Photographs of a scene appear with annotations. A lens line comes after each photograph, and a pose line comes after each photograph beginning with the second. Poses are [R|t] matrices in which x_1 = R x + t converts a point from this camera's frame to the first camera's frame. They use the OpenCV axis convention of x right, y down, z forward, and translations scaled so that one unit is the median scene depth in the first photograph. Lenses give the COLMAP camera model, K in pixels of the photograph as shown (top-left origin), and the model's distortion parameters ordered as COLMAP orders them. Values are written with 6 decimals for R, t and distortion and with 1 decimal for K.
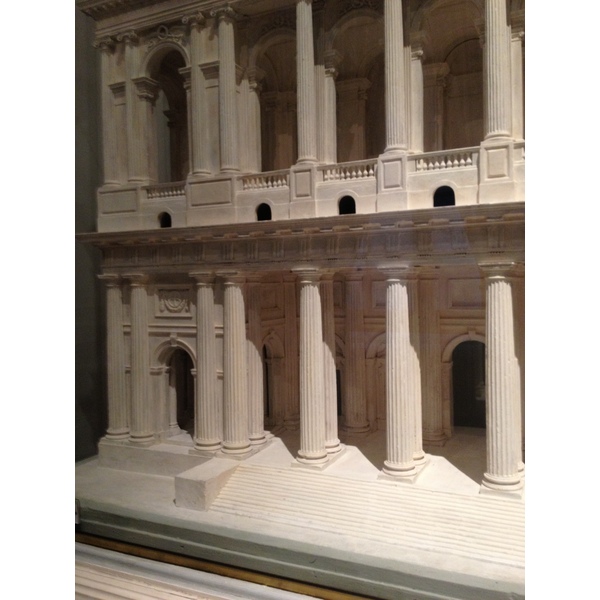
lens RADIAL K [[587.8, 0, 288.7], [0, 587.8, 288.6], [0, 0, 1]] dist [0.069702, 0.000000]
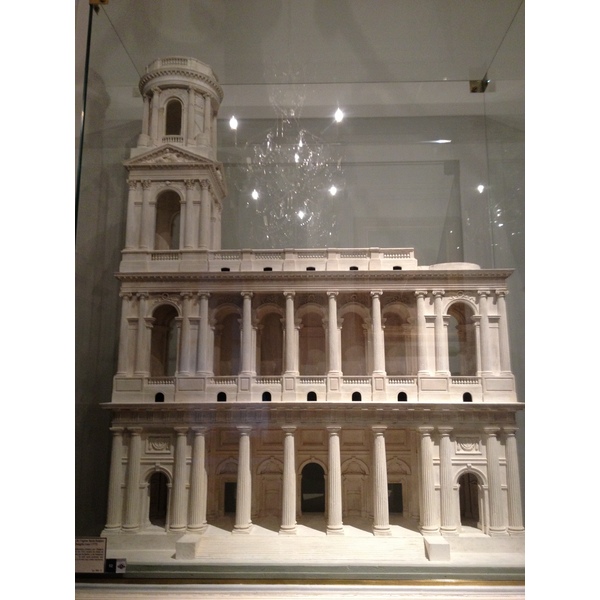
lens RADIAL K [[587.8, 0, 300.7], [0, 587.8, 300.2], [0, 0, 1]] dist [0.069702, 0.000000]
pose [[0.907752, 0.092570, 0.409167, -0.593079], [-0.015600, 0.982124, -0.187587, -0.076379], [-0.419218, 0.163900, 0.892969, -0.849675]]
